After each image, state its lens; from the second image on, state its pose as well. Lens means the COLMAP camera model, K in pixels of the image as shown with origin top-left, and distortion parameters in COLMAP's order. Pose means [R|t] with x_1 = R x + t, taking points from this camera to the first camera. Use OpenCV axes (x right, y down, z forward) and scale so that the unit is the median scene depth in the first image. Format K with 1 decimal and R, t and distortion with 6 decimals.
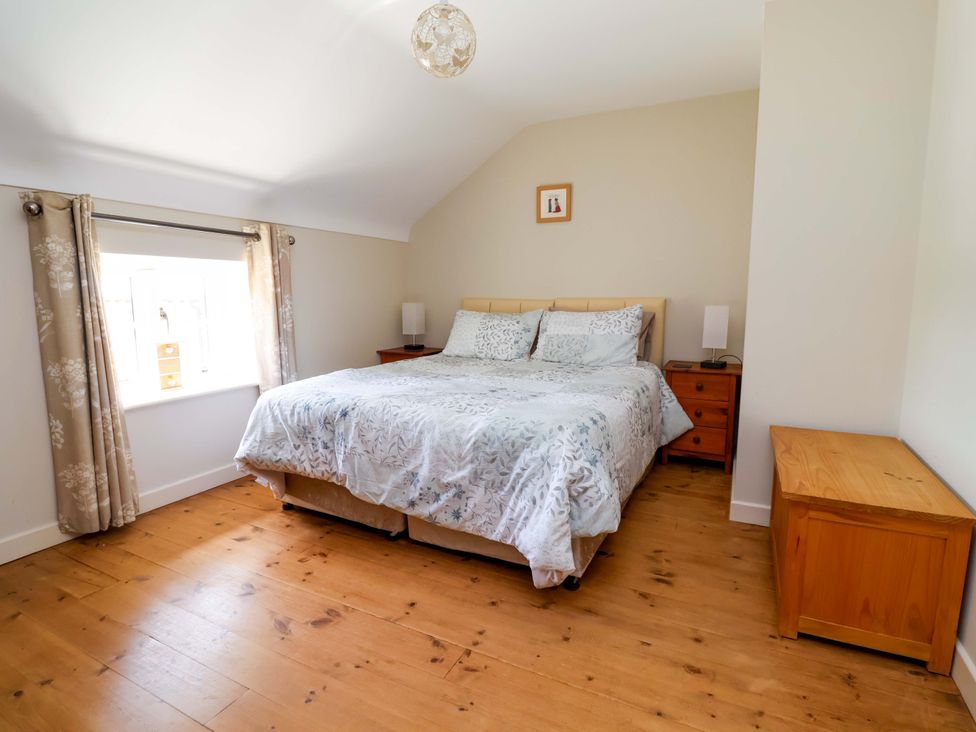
lens RADIAL K [[524.5, 0, 477.9], [0, 524.5, 367.1], [0, 0, 1]] dist [-0.002563, -0.004421]
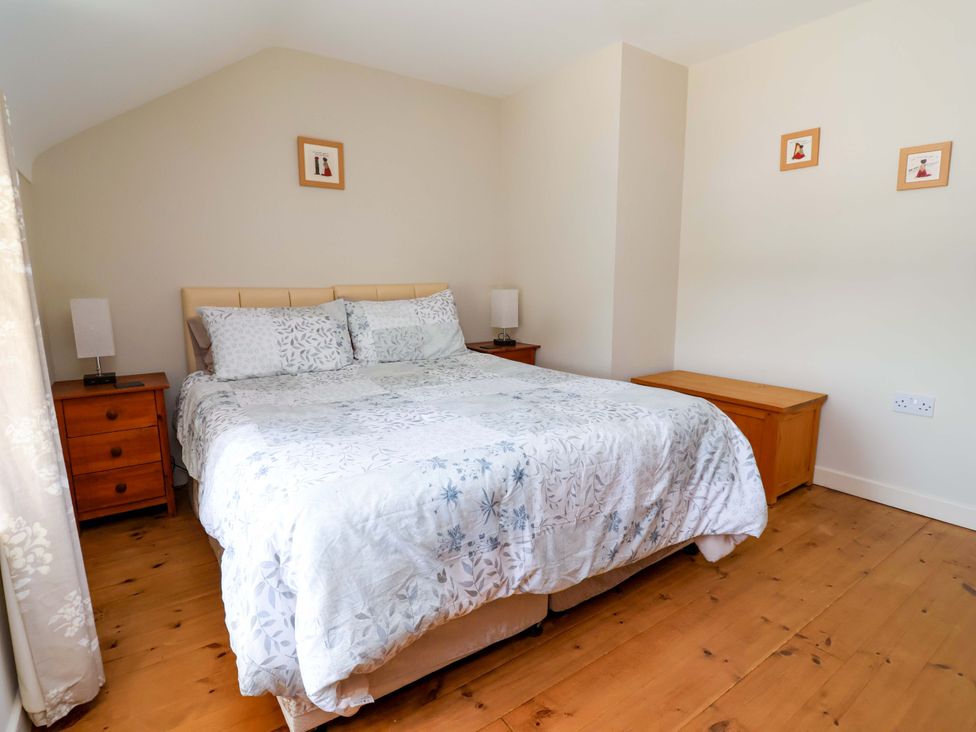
lens RADIAL K [[524.5, 0, 482.8], [0, 524.5, 360.9], [0, 0, 1]] dist [-0.002563, -0.004421]
pose [[0.449290, -0.140017, 0.882346, -0.800520], [0.129280, 0.987436, 0.090864, -0.104679], [-0.883983, 0.073246, 0.461747, 0.755907]]
